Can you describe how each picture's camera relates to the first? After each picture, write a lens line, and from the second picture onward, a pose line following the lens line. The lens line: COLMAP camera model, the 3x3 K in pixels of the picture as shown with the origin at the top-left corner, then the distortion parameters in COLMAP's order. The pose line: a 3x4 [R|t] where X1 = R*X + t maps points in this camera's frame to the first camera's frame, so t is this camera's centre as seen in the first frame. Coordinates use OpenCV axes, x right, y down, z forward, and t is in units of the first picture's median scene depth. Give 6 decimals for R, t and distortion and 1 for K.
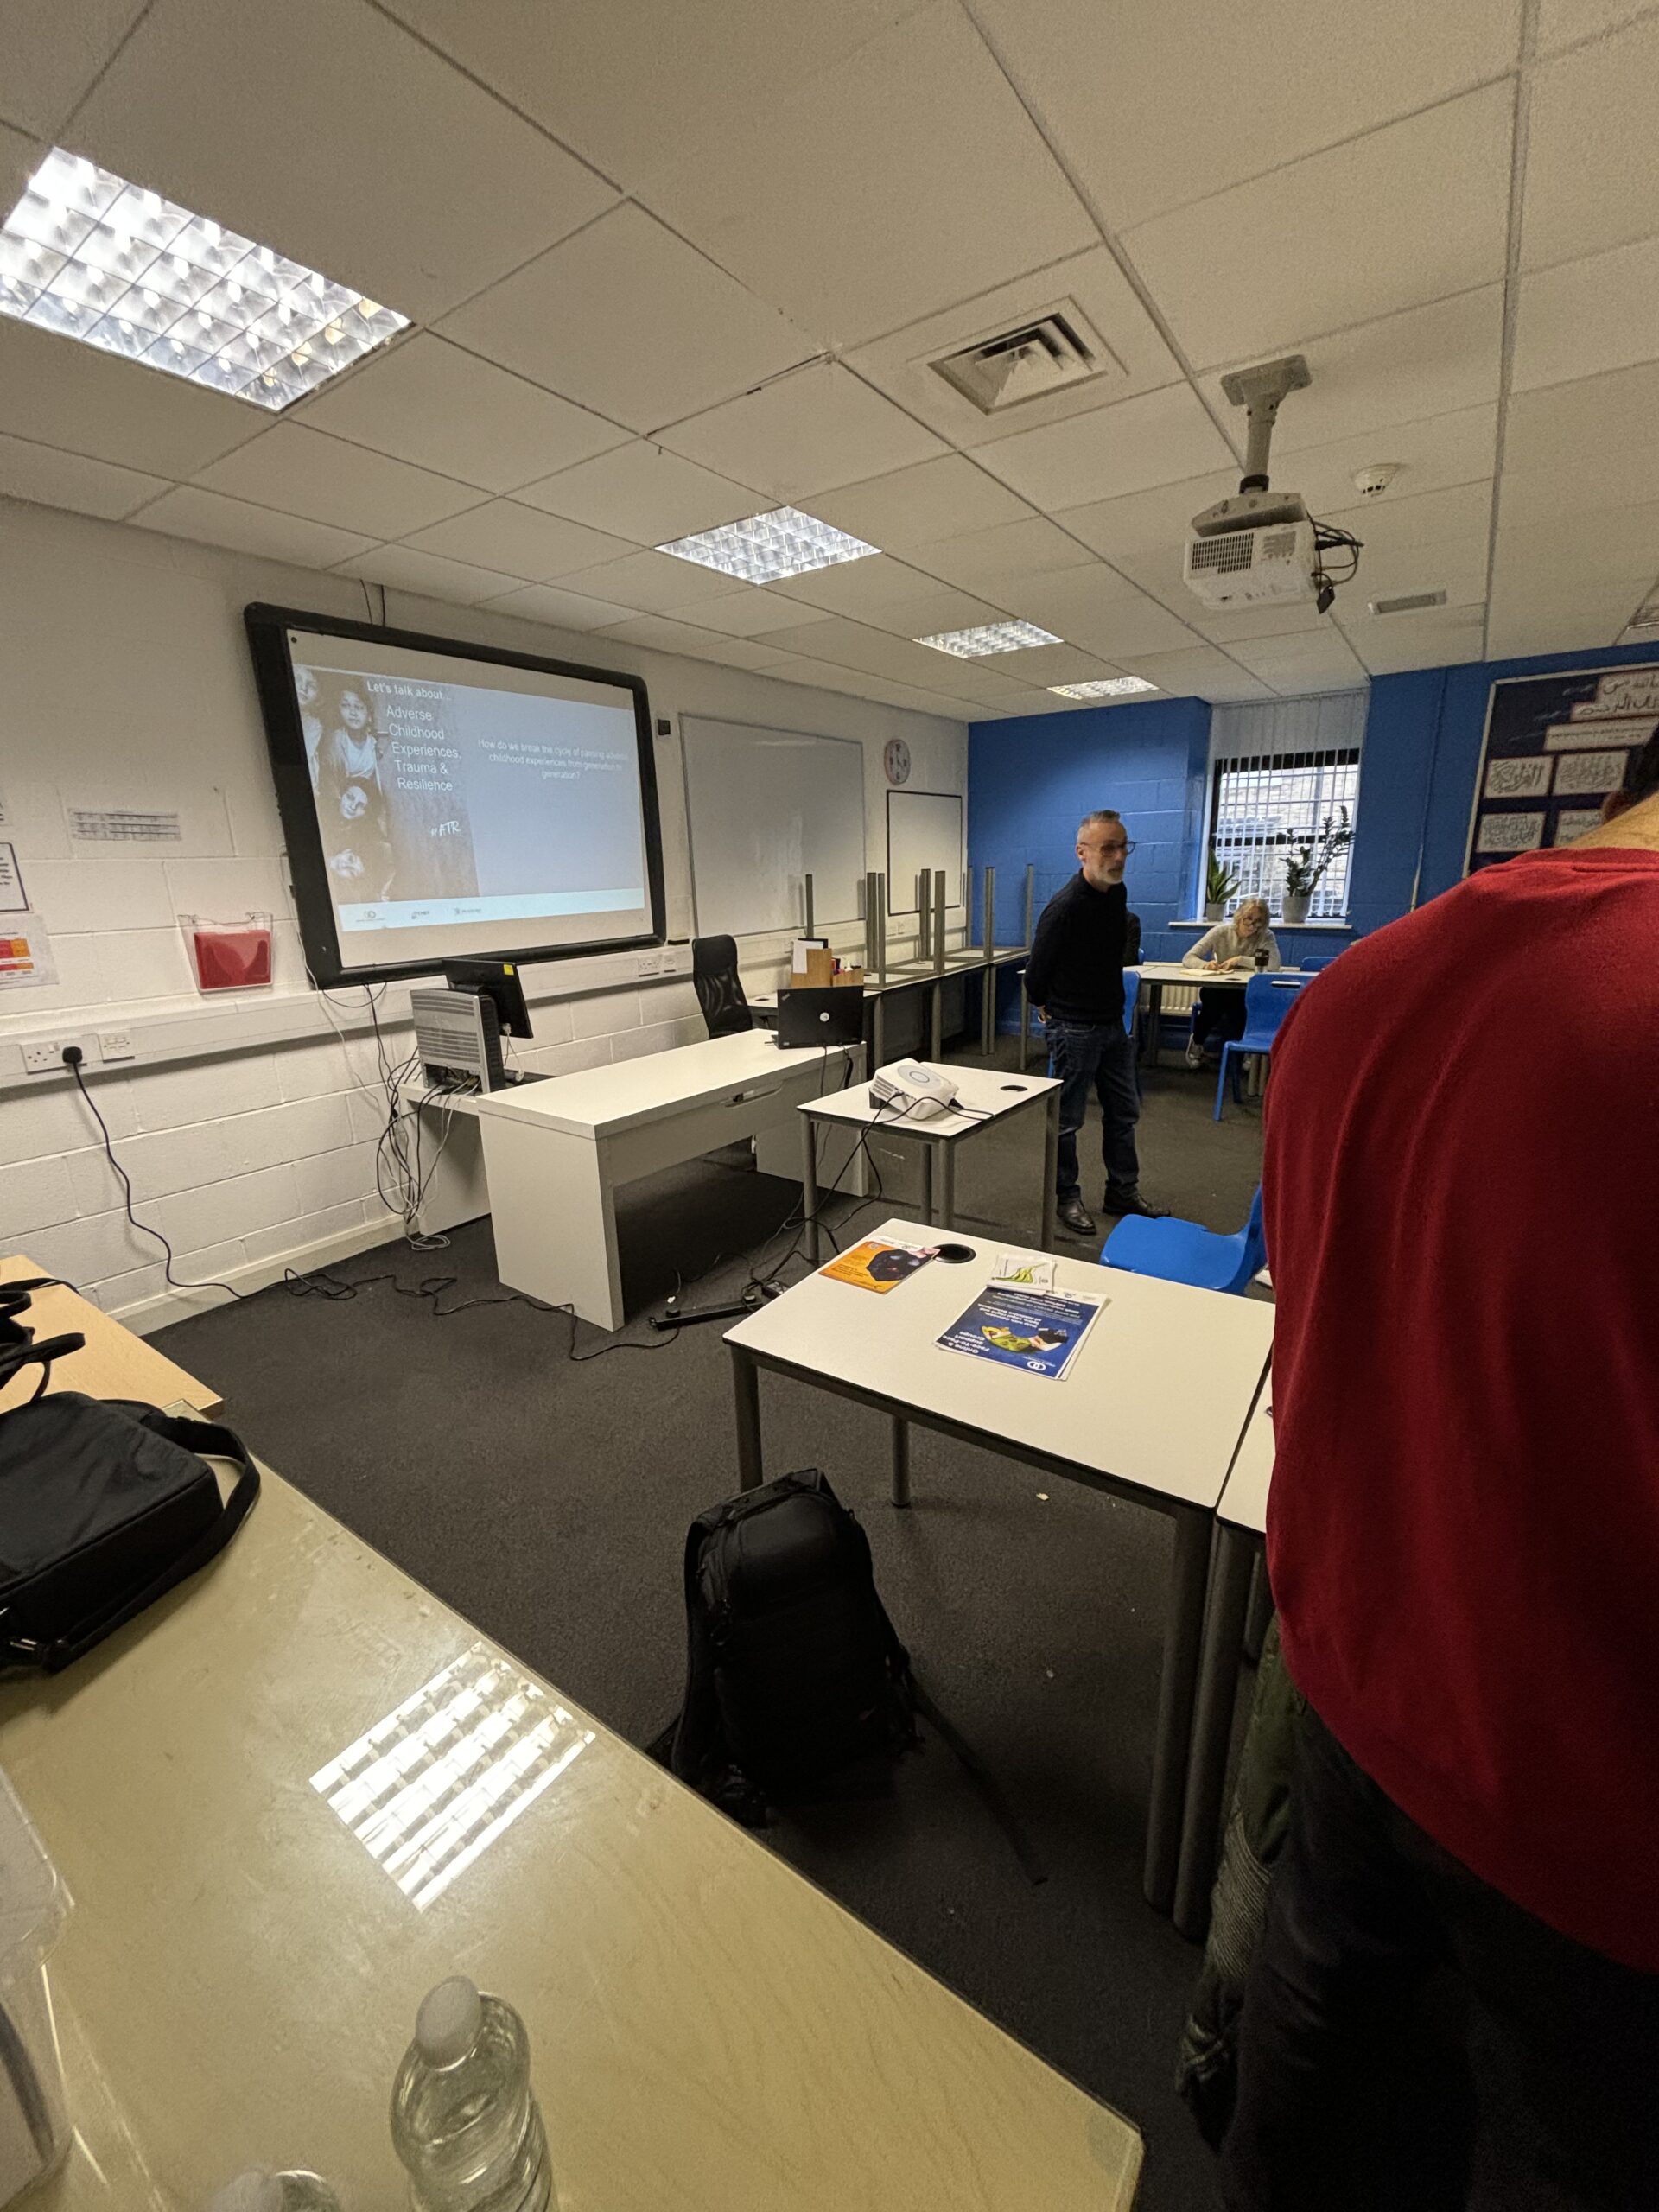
lens RADIAL K [[899.0, 0, 829.5], [0, 899.0, 1106.0], [0, 0, 1]] dist [-0.002715, 0.000117]
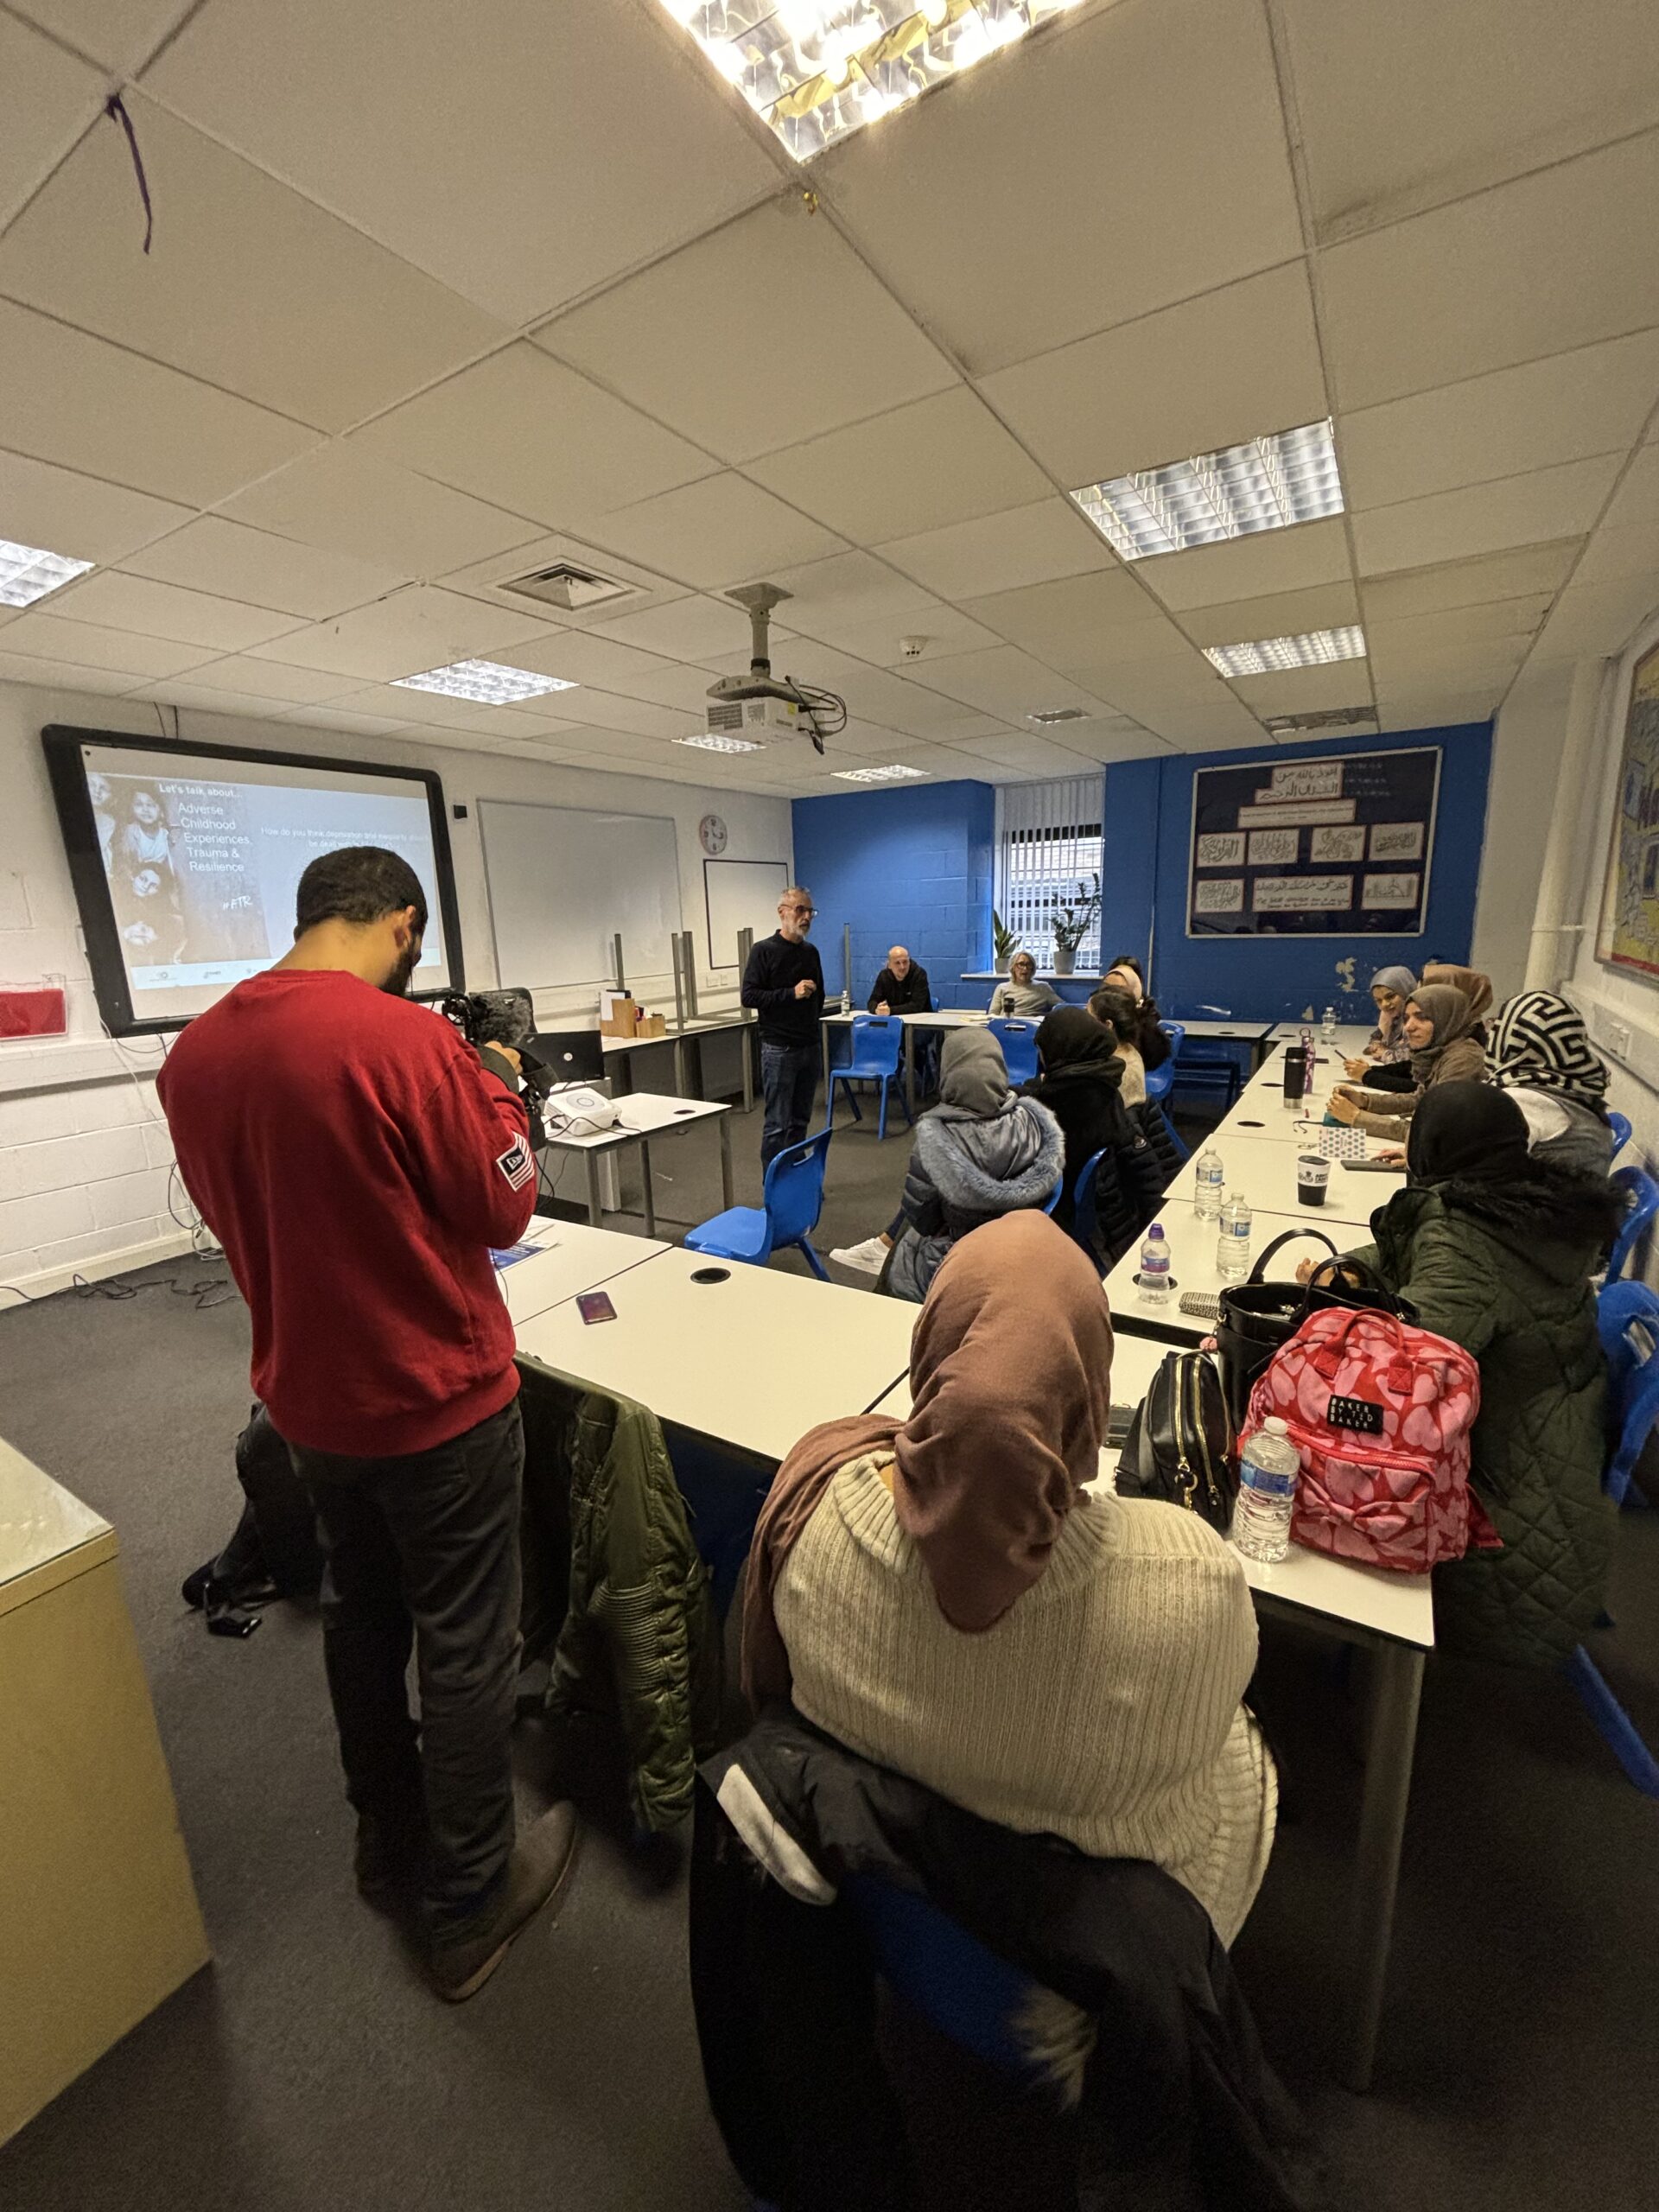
lens RADIAL K [[893.4, 0, 829.5], [0, 893.4, 1106.0], [0, 0, 1]] dist [-0.000765, 0.000129]
pose [[0.998916, -0.013621, 0.044504, 0.312125], [0.015922, 0.998532, -0.051777, 0.034989], [-0.043733, 0.052429, 0.997667, -0.206916]]
